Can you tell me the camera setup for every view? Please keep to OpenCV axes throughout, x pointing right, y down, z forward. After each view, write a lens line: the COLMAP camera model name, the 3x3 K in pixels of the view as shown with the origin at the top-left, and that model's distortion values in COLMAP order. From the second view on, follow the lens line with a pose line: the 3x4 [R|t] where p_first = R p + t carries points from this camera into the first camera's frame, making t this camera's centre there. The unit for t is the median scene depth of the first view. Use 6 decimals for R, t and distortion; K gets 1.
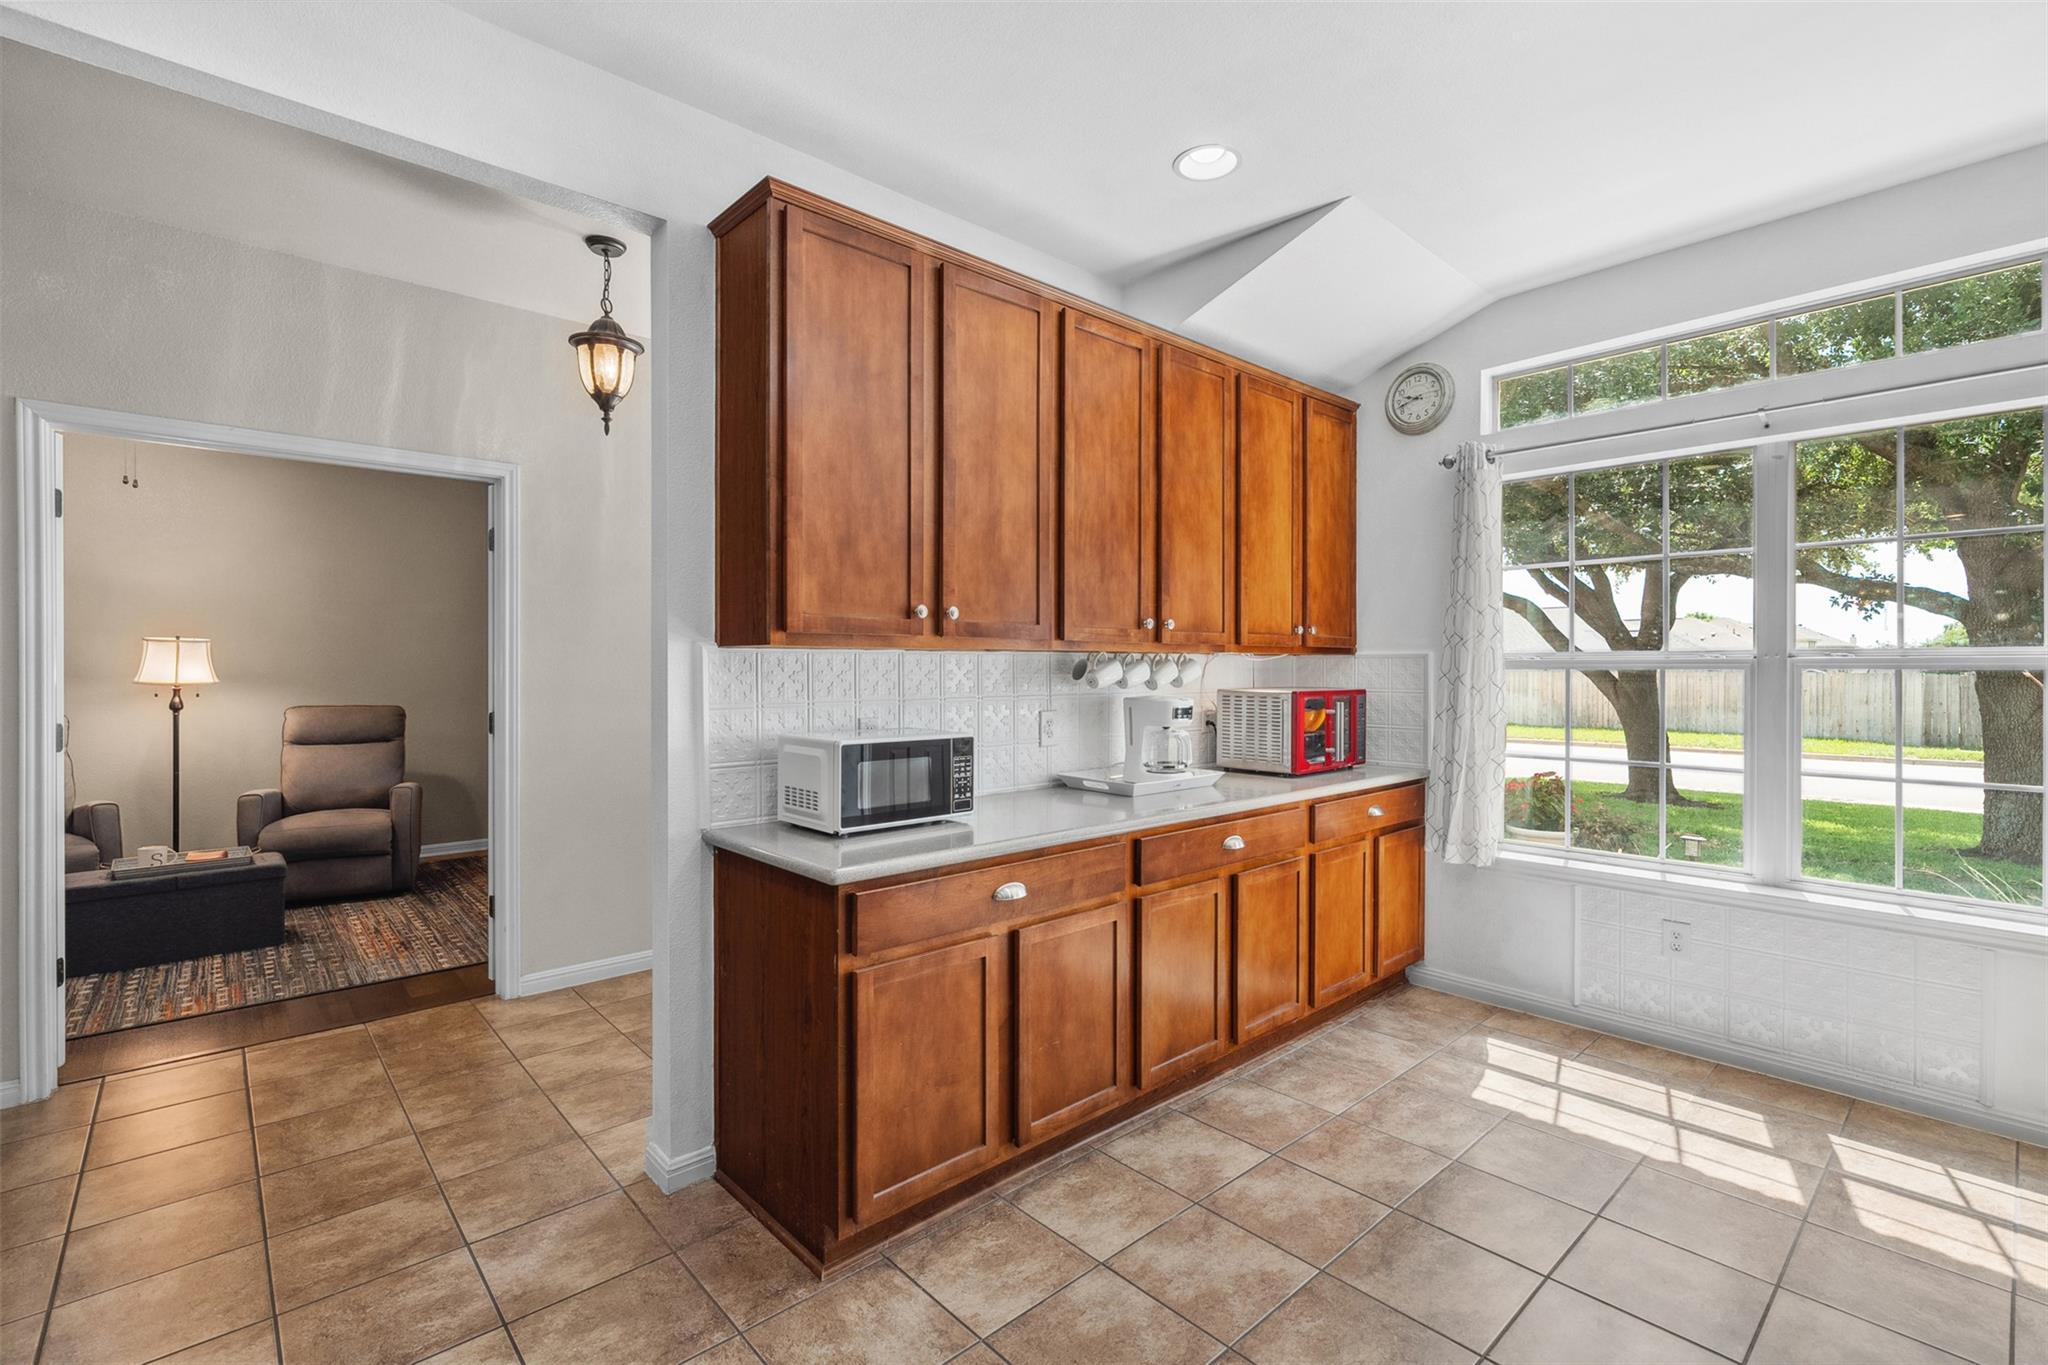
lens RADIAL K [[928.1, 0, 1030.2], [0, 928.1, 671.1], [0, 0, 1]] dist [-0.004517, 0.000707]
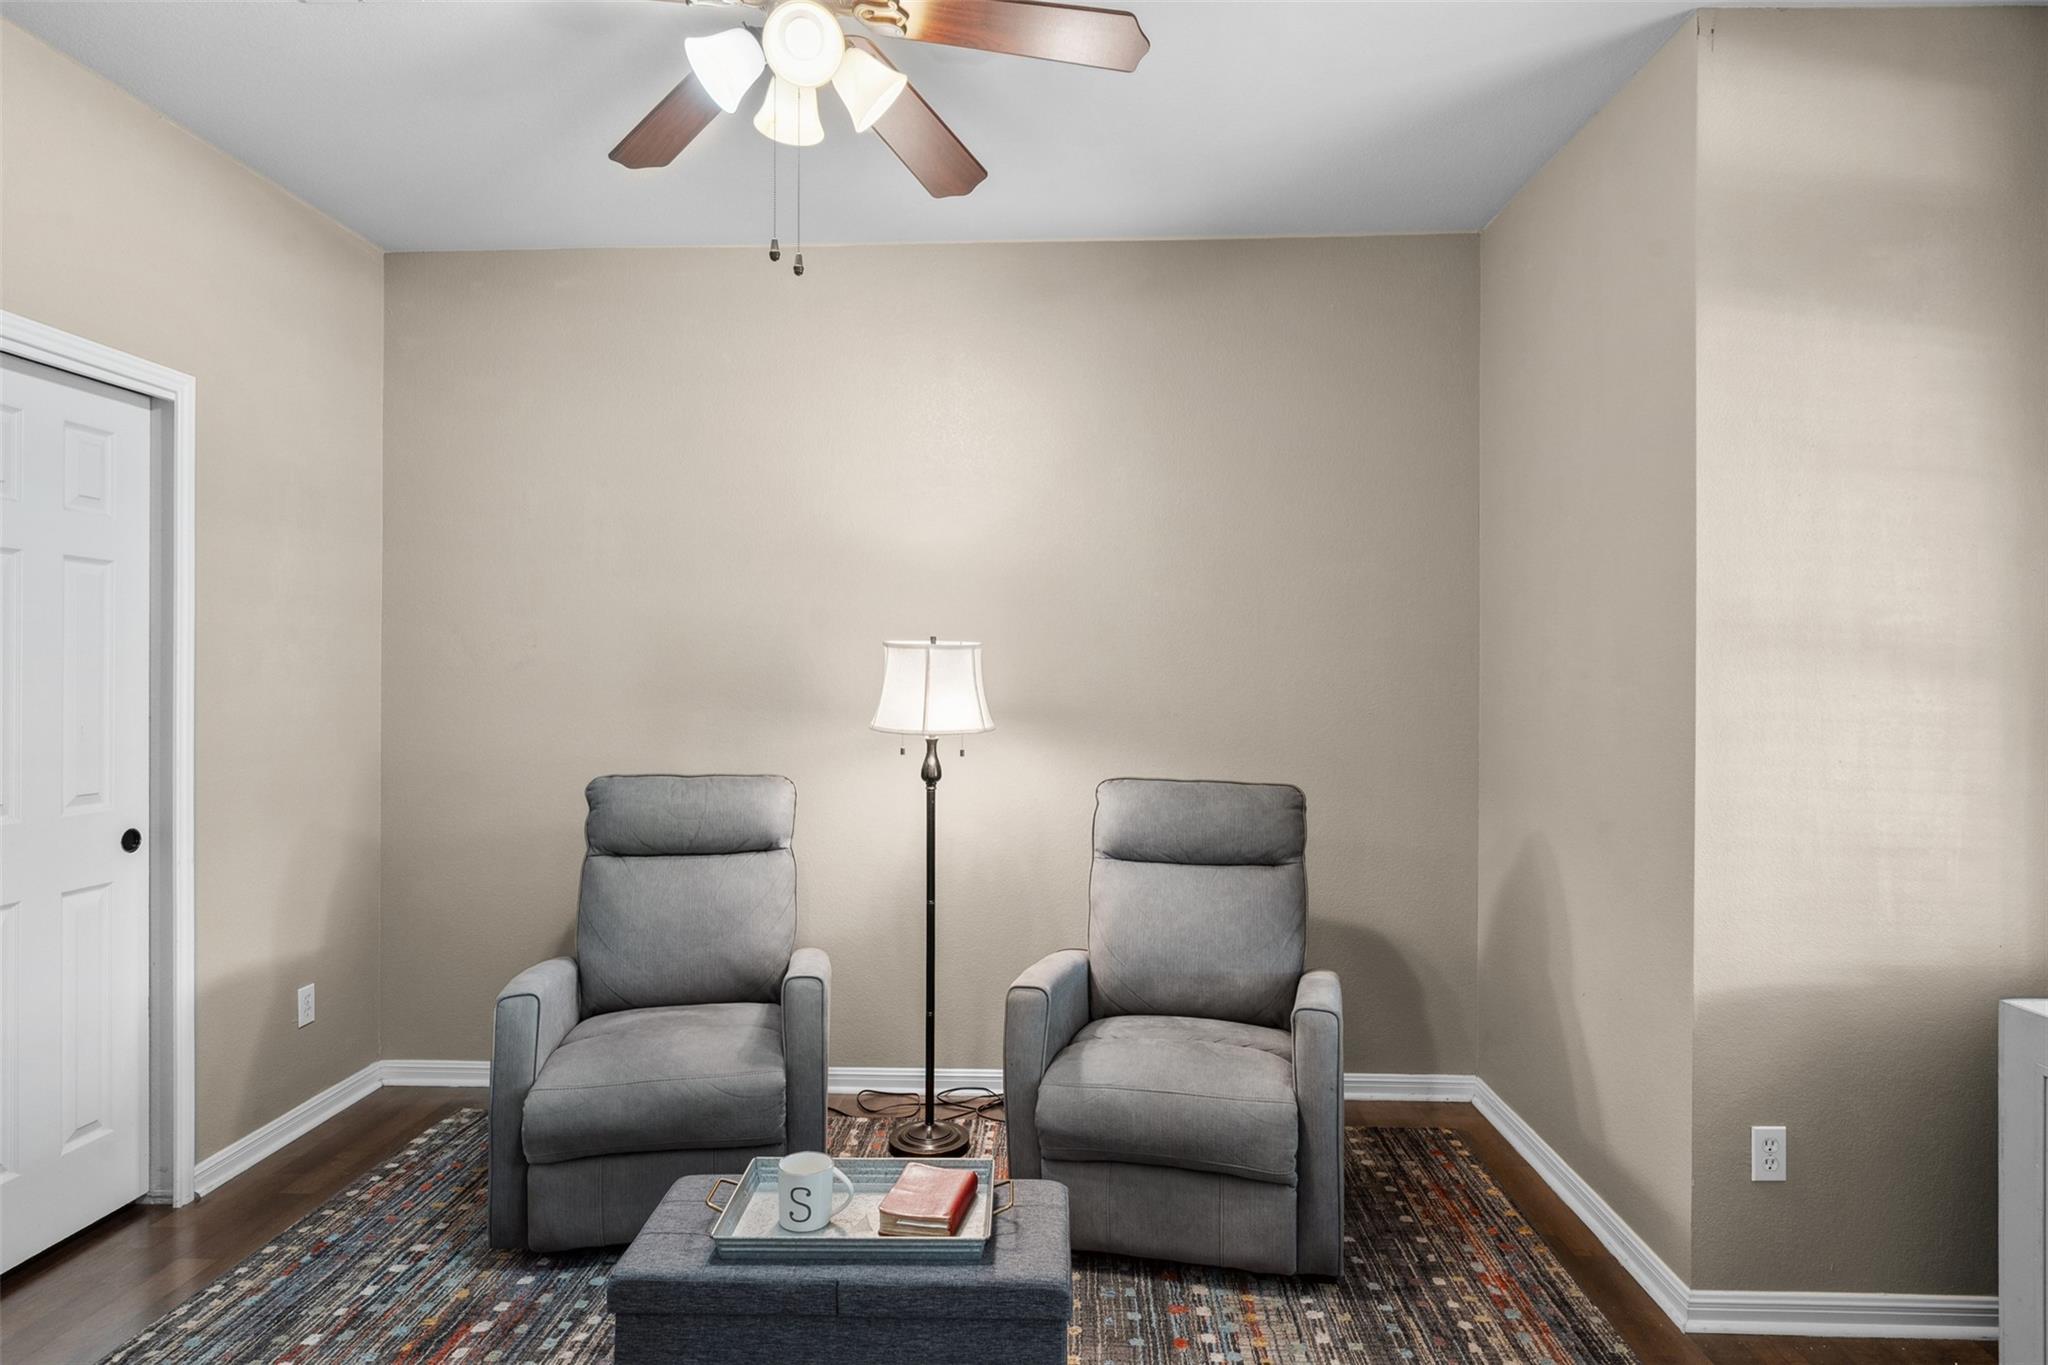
lens RADIAL K [[1144.1, 0, 1024.2], [0, 1144.1, 675.4], [0, 0, 1]] dist [0.006943, 0.001842]
pose [[0.716775, 0.008575, -0.697252, -0.424621], [-0.010187, 0.999946, 0.001825, -0.017842], [0.697230, 0.005795, 0.716824, 0.555816]]
